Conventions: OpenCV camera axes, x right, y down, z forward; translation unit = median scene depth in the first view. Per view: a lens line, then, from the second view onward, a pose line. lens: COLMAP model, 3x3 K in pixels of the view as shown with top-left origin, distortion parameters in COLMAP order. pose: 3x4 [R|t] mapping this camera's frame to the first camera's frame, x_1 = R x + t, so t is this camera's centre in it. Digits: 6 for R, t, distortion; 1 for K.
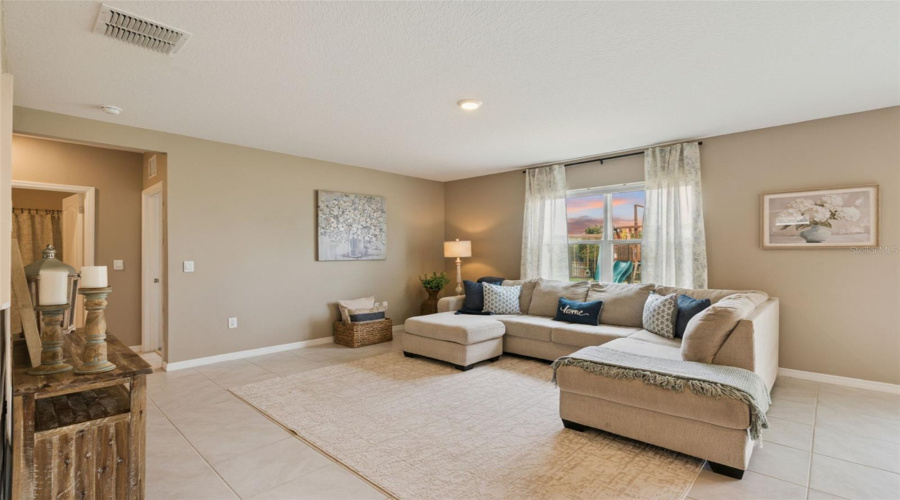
lens RADIAL K [[404.8, 0, 449.0], [0, 404.8, 255.1], [0, 0, 1]] dist [-0.014394, -0.001629]
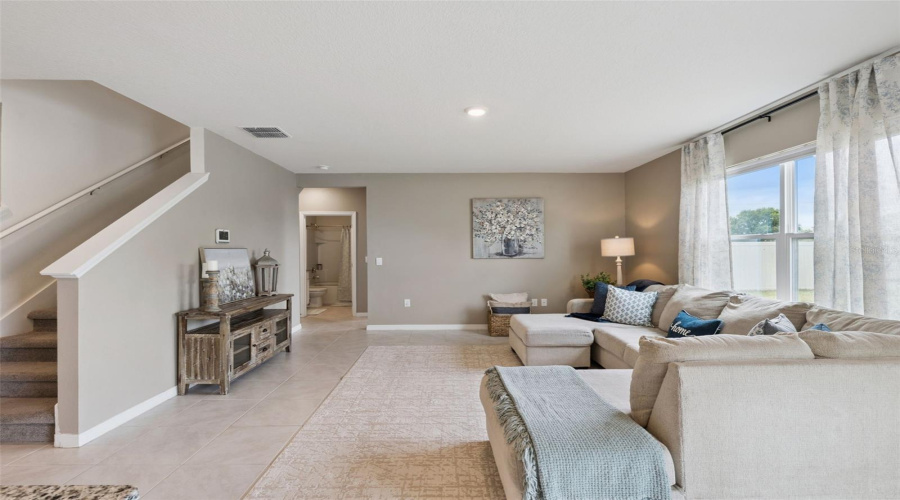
lens RADIAL K [[391.0, 0, 447.3], [0, 391.0, 251.4], [0, 0, 1]] dist [-0.013616, 0.000104]
pose [[0.691890, 0.000391, -0.722003, 0.540408], [0.000041, 1.000000, 0.000581, -0.008974], [0.722003, -0.000431, 0.691889, 0.183745]]
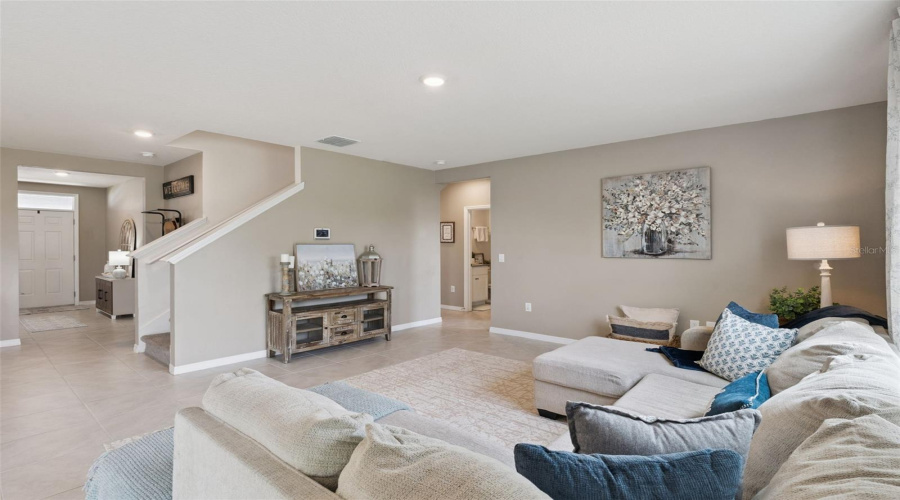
lens RADIAL K [[422.6, 0, 451.2], [0, 422.6, 249.5], [0, 0, 1]] dist [-0.010143, 0.003116]
pose [[0.047142, 0.012969, -0.998804, 0.715721], [-0.004175, 0.999910, 0.012786, -0.016423], [0.998879, 0.003567, 0.047192, 0.741598]]
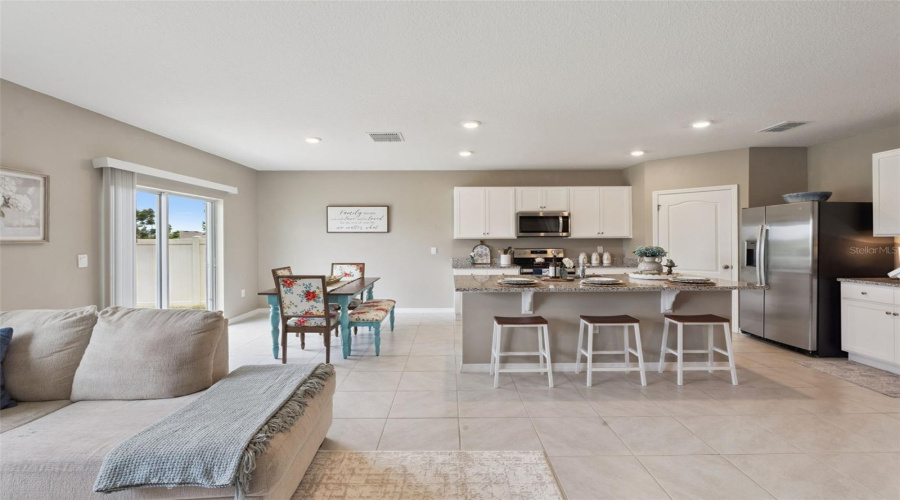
lens RADIAL K [[404.8, 0, 452.3], [0, 404.8, 245.6], [0, 0, 1]] dist [-0.014394, -0.001629]
pose [[-0.696992, -0.006007, 0.717054, -0.190191], [0.007811, 0.999842, 0.015968, -0.014984], [-0.717037, 0.016730, -0.696835, 0.737581]]
